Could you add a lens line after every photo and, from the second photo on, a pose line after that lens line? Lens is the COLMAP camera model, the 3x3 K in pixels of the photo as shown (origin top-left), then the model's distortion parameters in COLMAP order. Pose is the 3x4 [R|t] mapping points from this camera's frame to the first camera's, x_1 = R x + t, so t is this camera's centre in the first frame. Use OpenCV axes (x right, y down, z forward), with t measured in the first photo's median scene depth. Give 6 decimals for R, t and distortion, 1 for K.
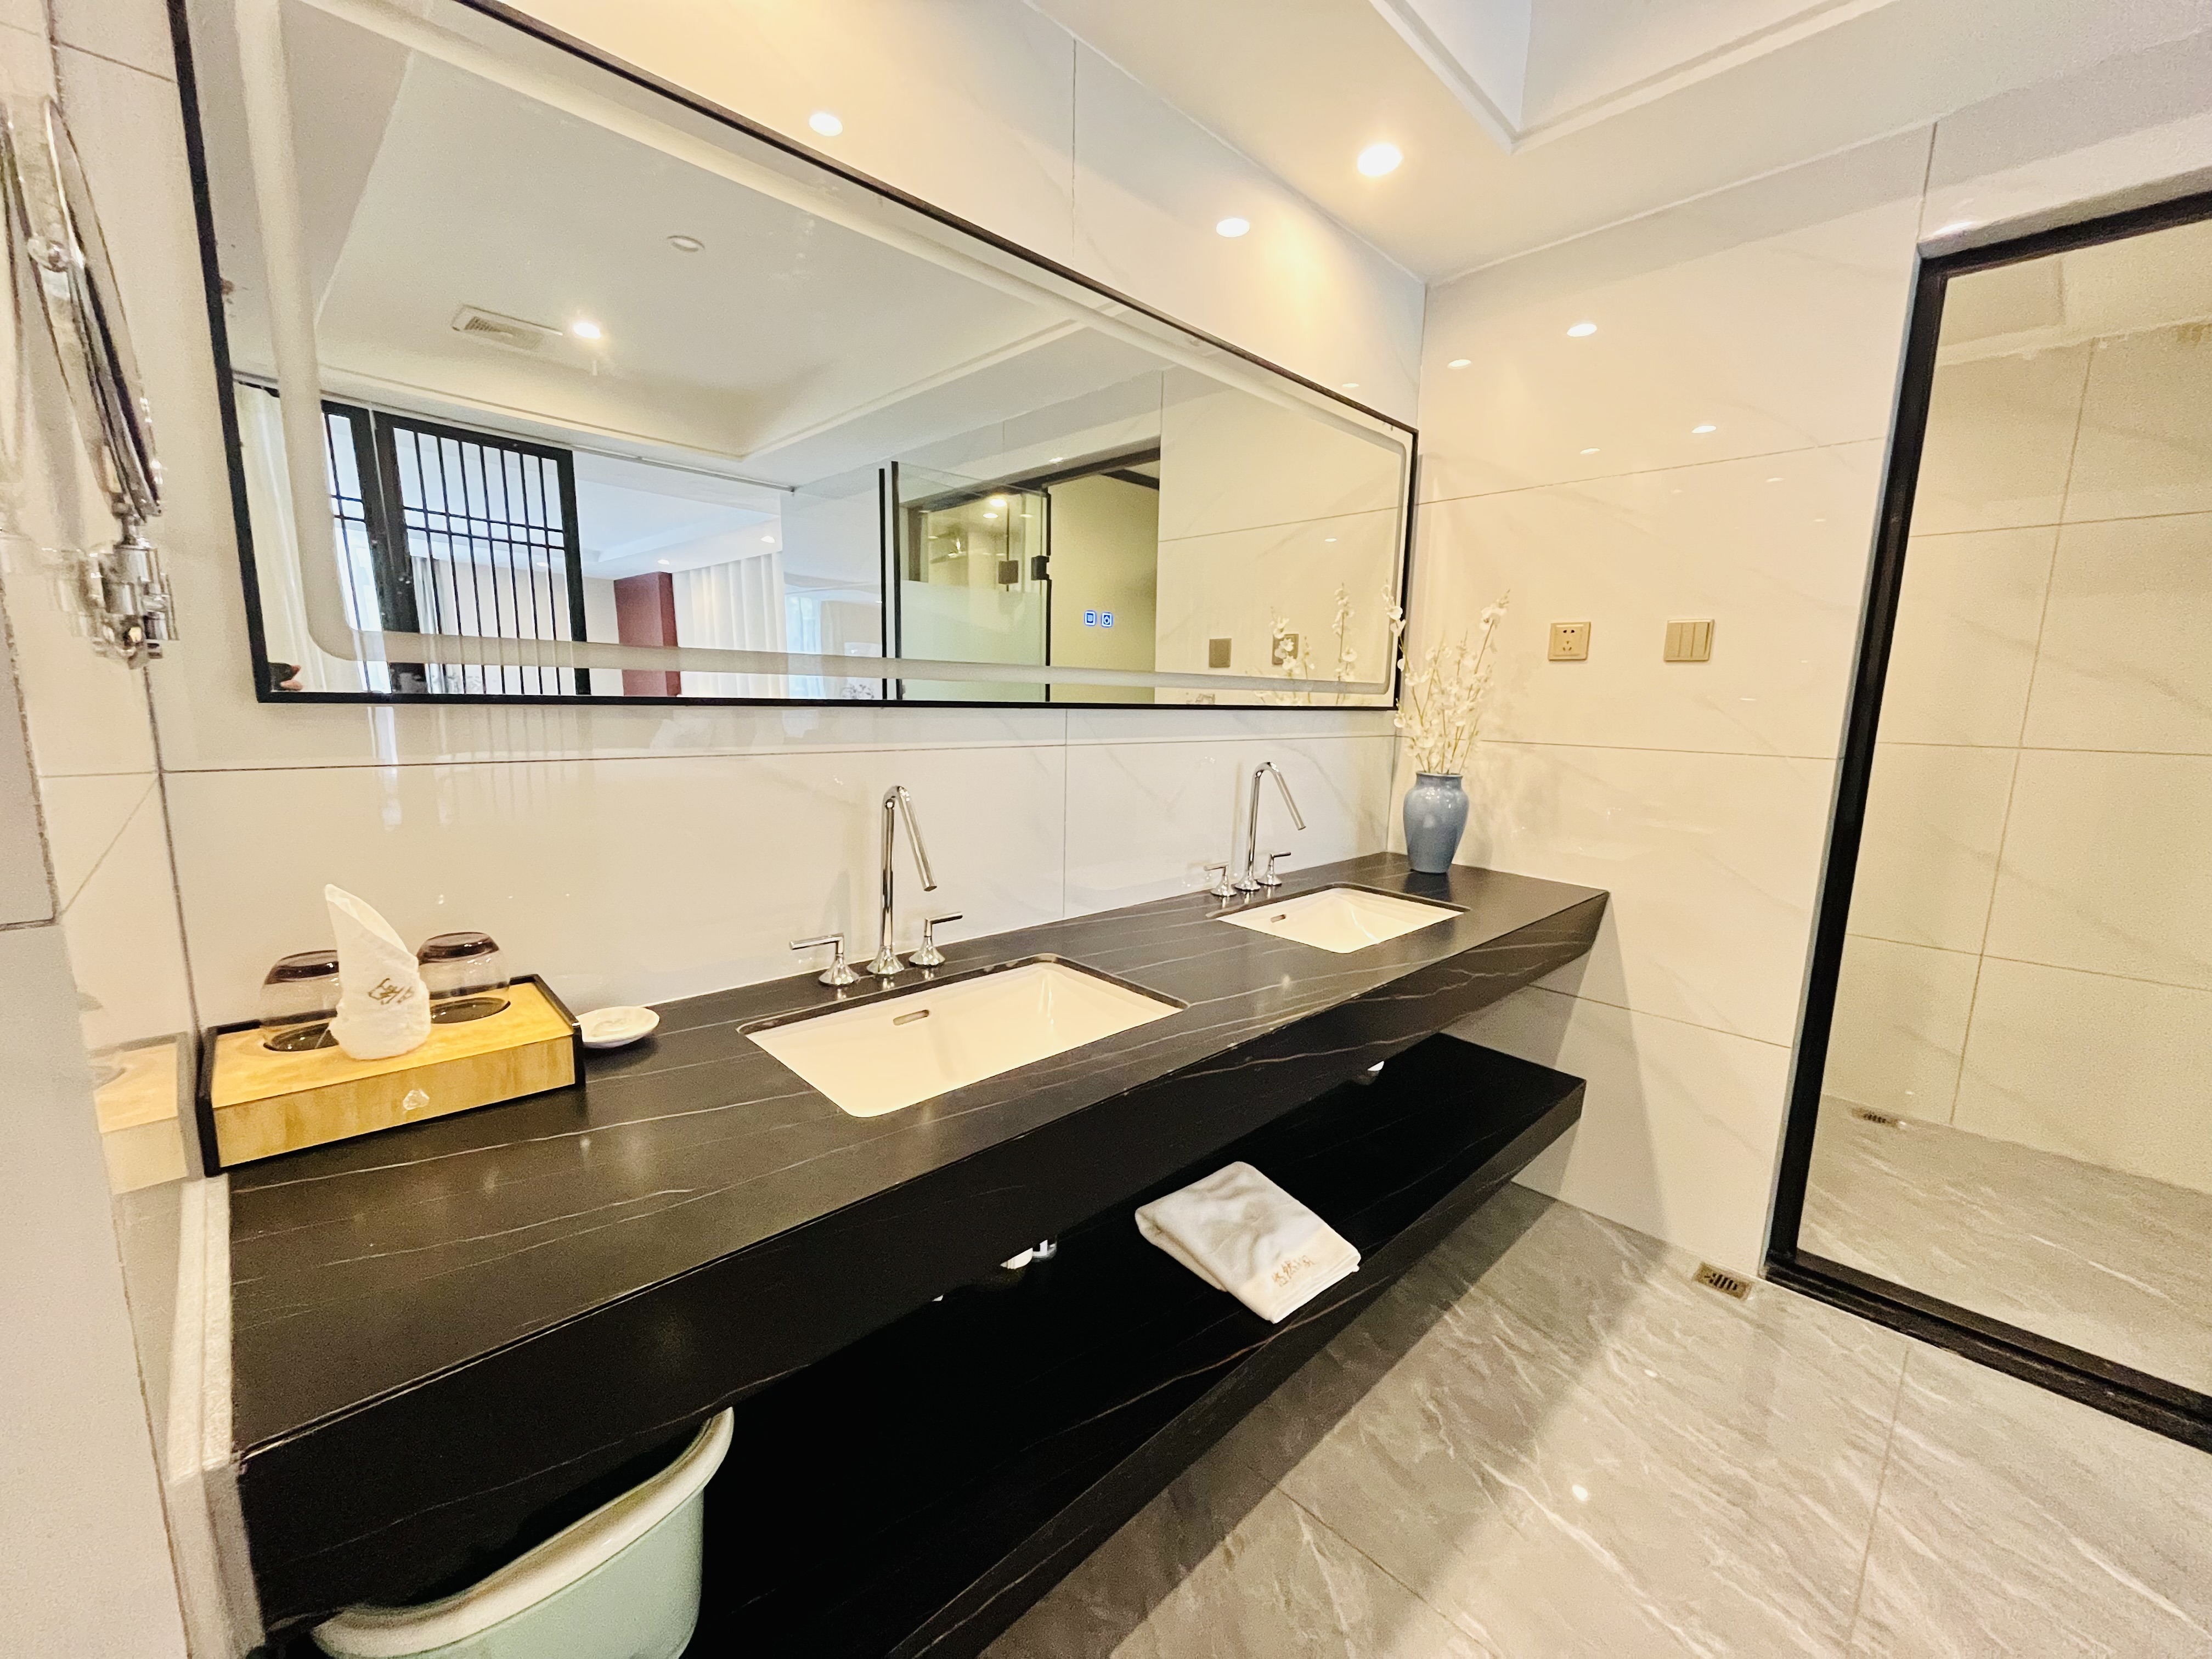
lens RADIAL K [[896.9, 0, 1104.8], [0, 896.9, 844.5], [0, 0, 1]] dist [-0.002177, 0.000673]
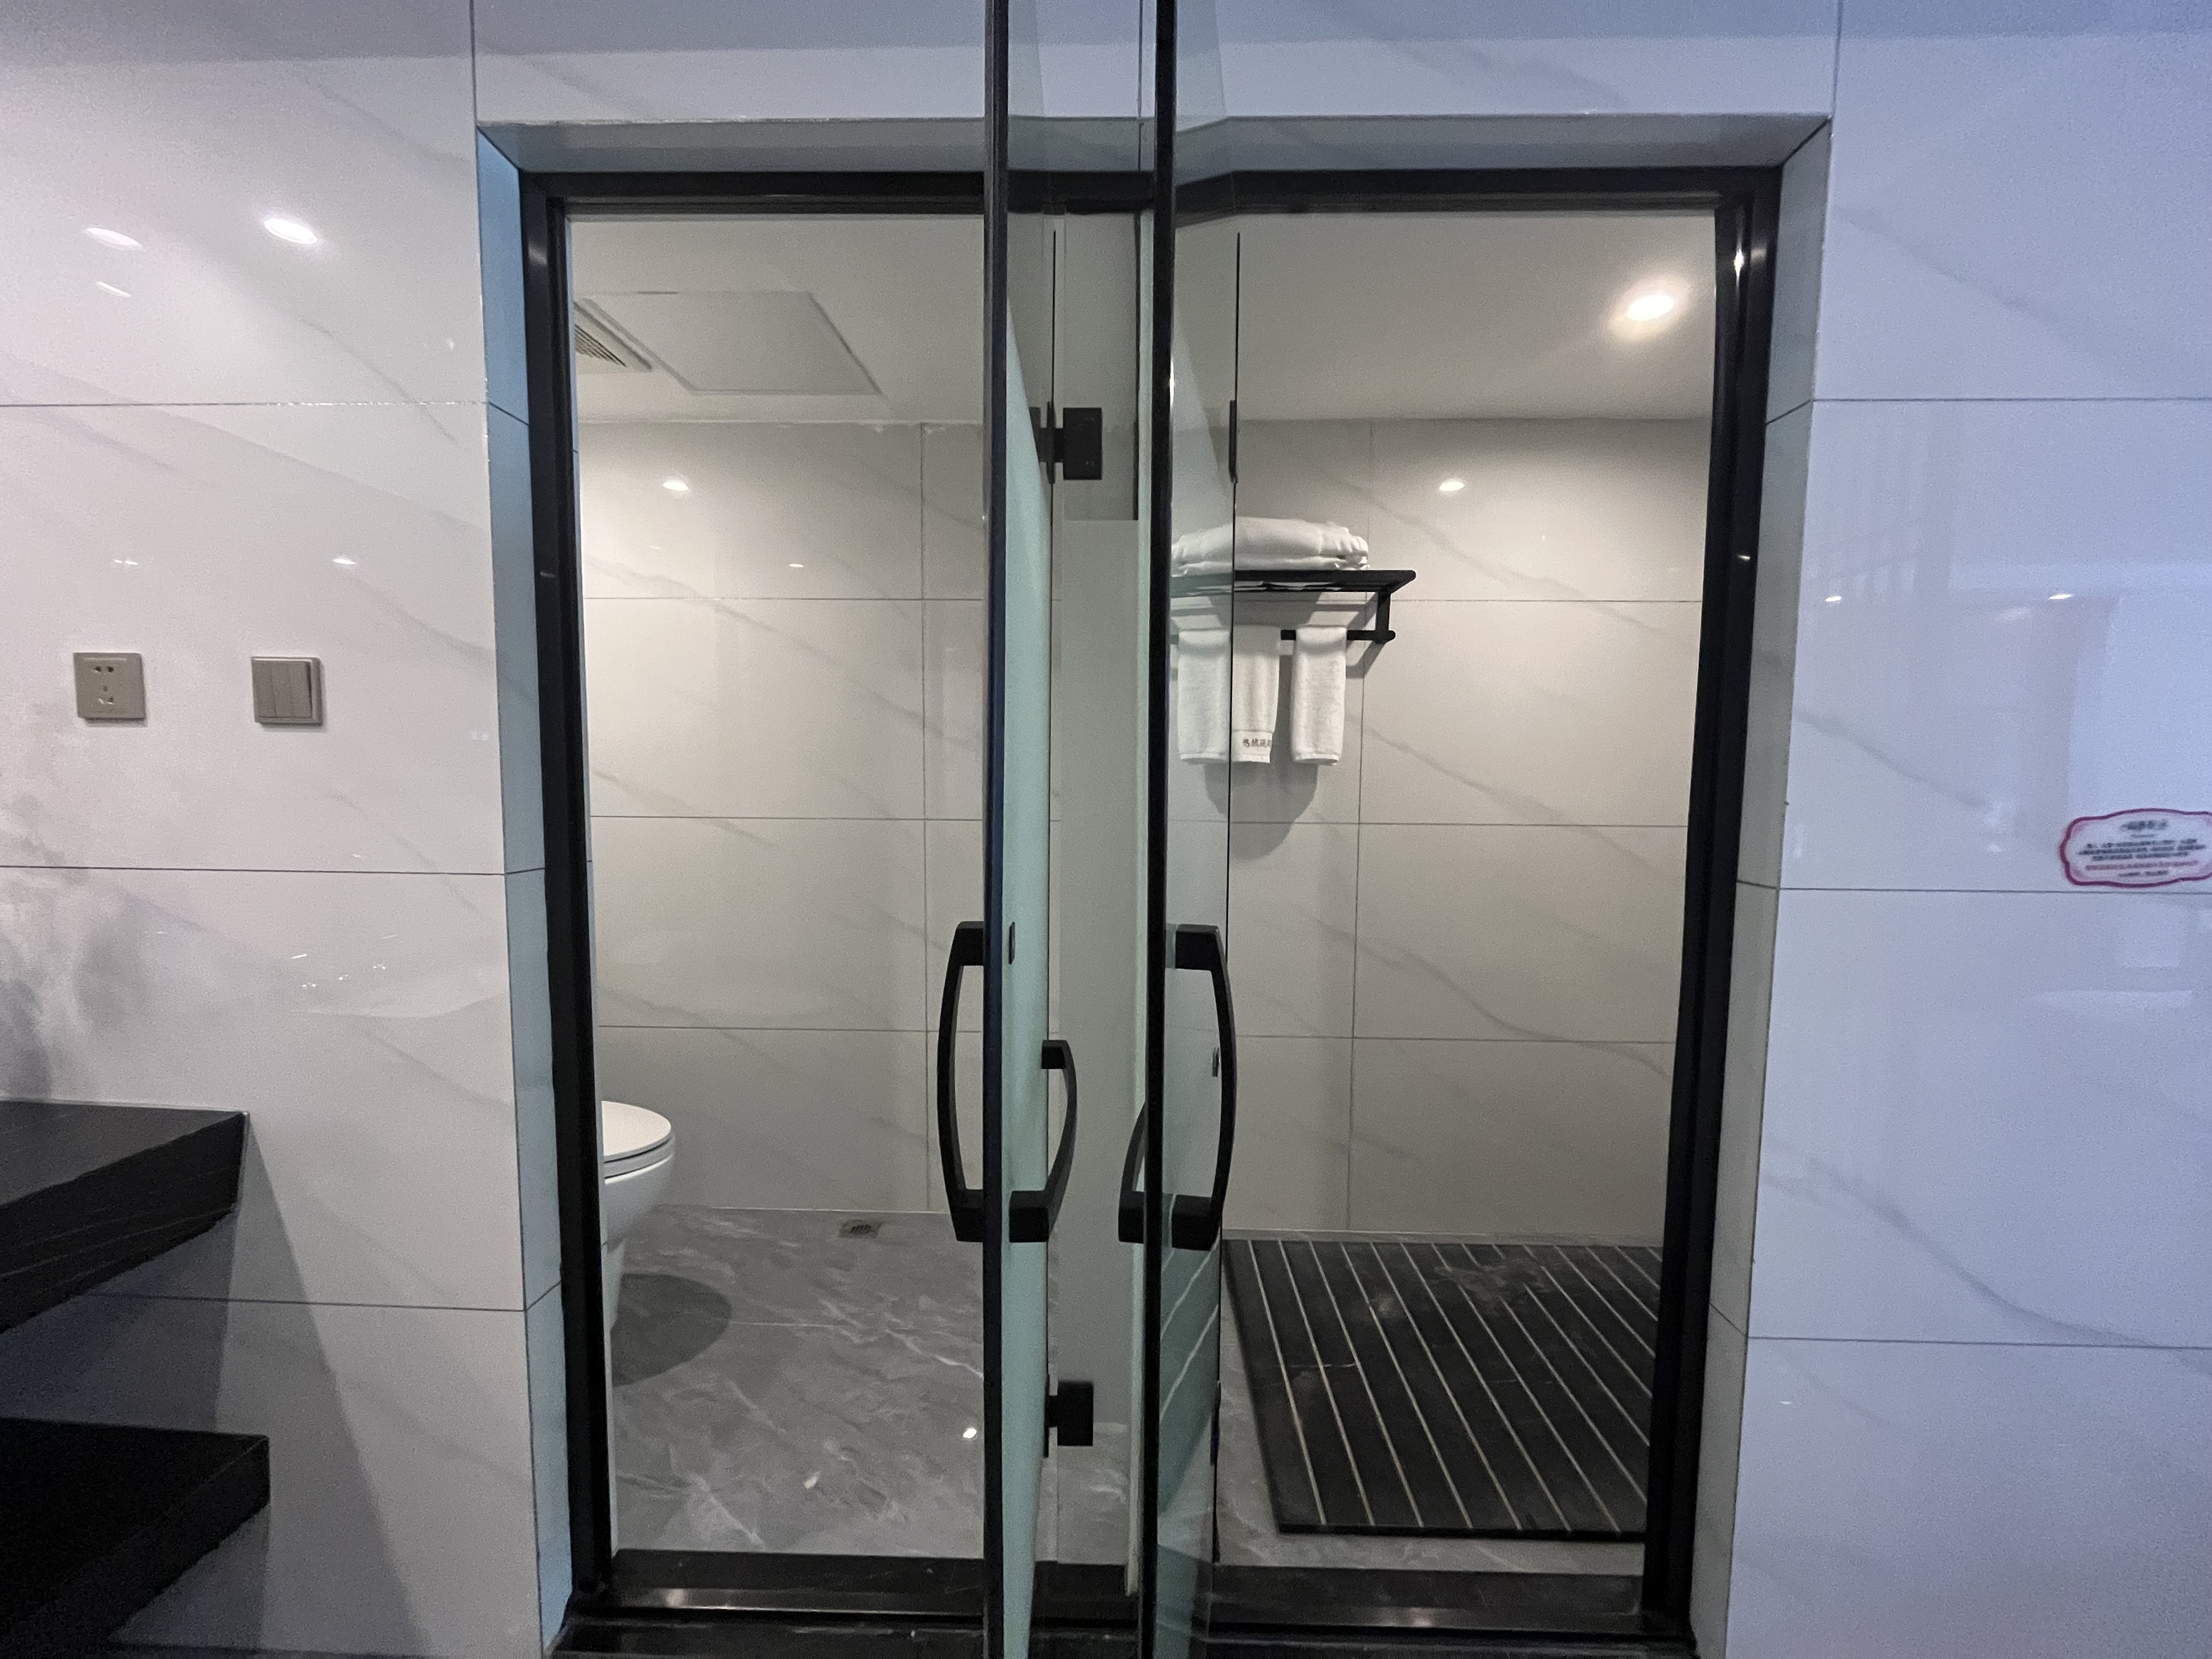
lens RADIAL K [[896.9, 0, 1108.7], [0, 896.9, 841.6], [0, 0, 1]] dist [-0.002177, 0.000673]
pose [[0.715767, -0.076296, 0.694159, 0.543814], [0.129204, 0.991321, -0.024269, -0.033442], [-0.686283, 0.107059, 0.719412, 0.169204]]
